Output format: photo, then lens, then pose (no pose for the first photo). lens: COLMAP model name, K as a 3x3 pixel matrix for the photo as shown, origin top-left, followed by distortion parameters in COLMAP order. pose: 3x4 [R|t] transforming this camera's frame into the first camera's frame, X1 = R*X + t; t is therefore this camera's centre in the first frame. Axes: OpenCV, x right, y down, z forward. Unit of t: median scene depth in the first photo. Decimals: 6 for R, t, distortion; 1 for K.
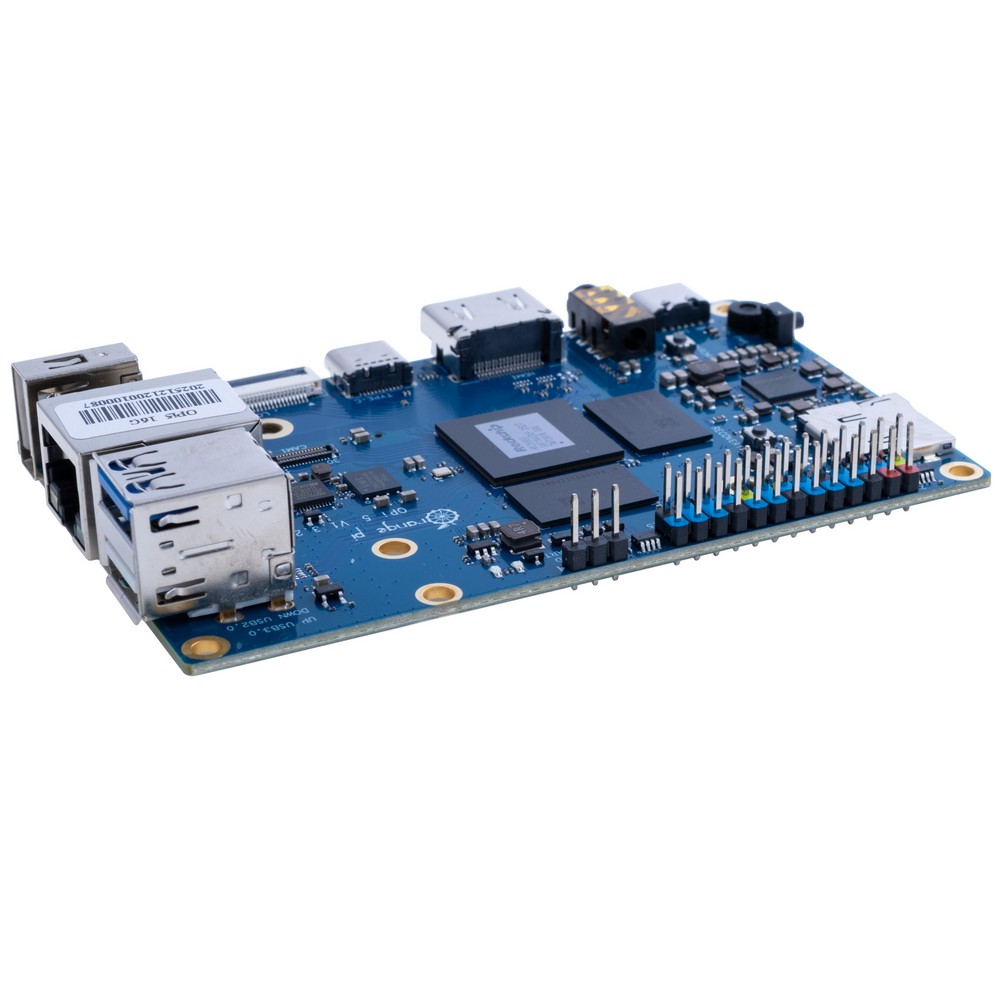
lens RADIAL K [[2878.5, 0, 500.0], [0, 2878.5, 500.0], [0, 0, 1]] dist [0.174087, 0.548933]
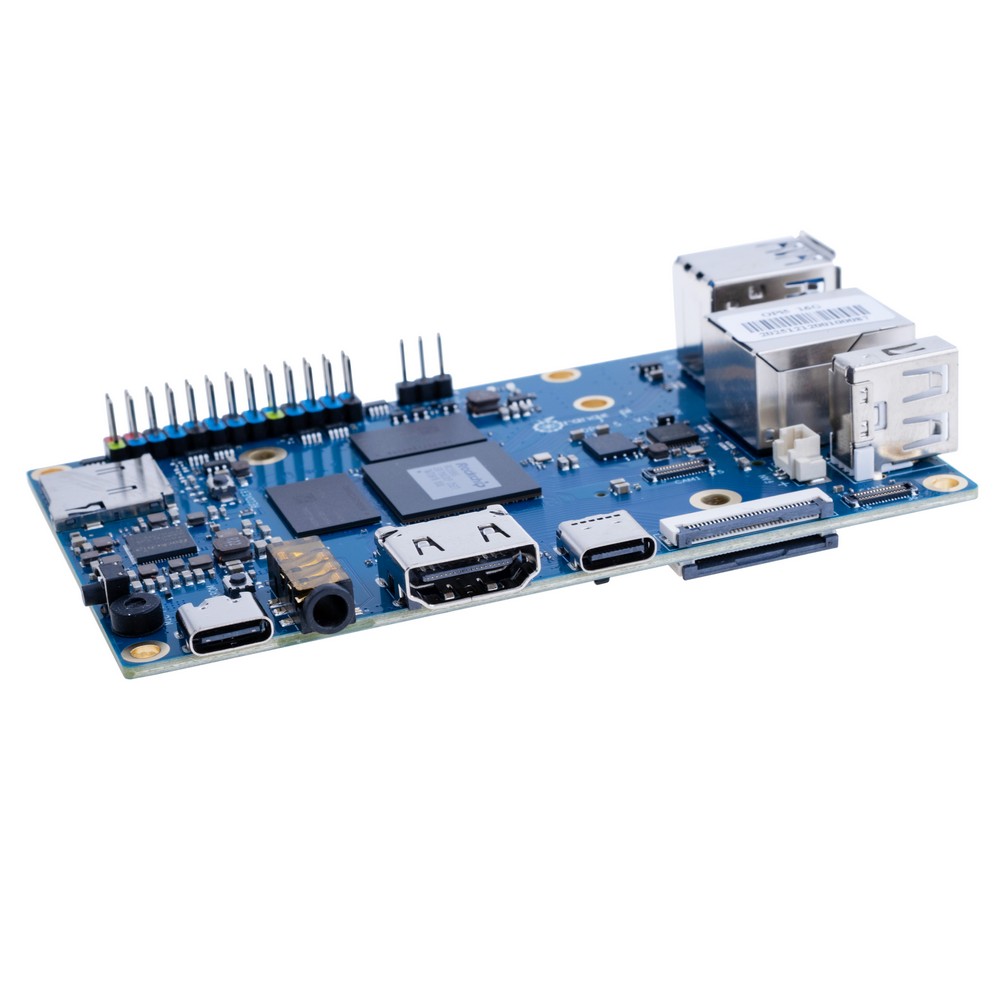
lens RADIAL K [[2513.0, 0, 500.0], [0, 2513.0, 500.0], [0, 0, 1]] dist [-0.029142, -0.035239]
pose [[-0.990287, 0.038942, 0.133474, -0.129631], [0.126356, 0.652619, 0.747076, -0.700257], [-0.058015, 0.756685, -0.651201, 1.658593]]
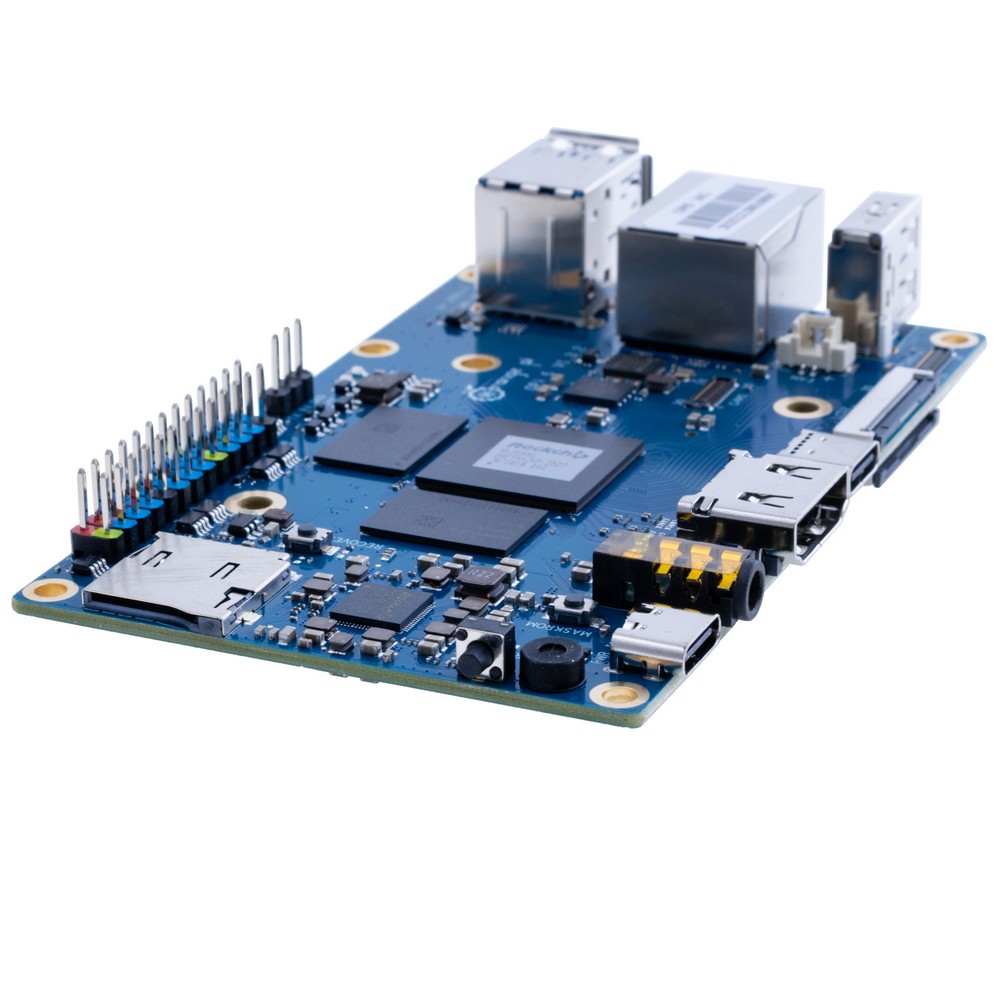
lens RADIAL K [[3346.0, 0, 500.0], [0, 3346.0, 500.0], [0, 0, 1]] dist [0.117594, 1.054788]
pose [[-0.758645, 0.274783, -0.590722, 0.619174], [-0.268213, 0.694578, 0.667550, -0.687268], [0.593734, 0.664873, -0.453237, 1.517556]]
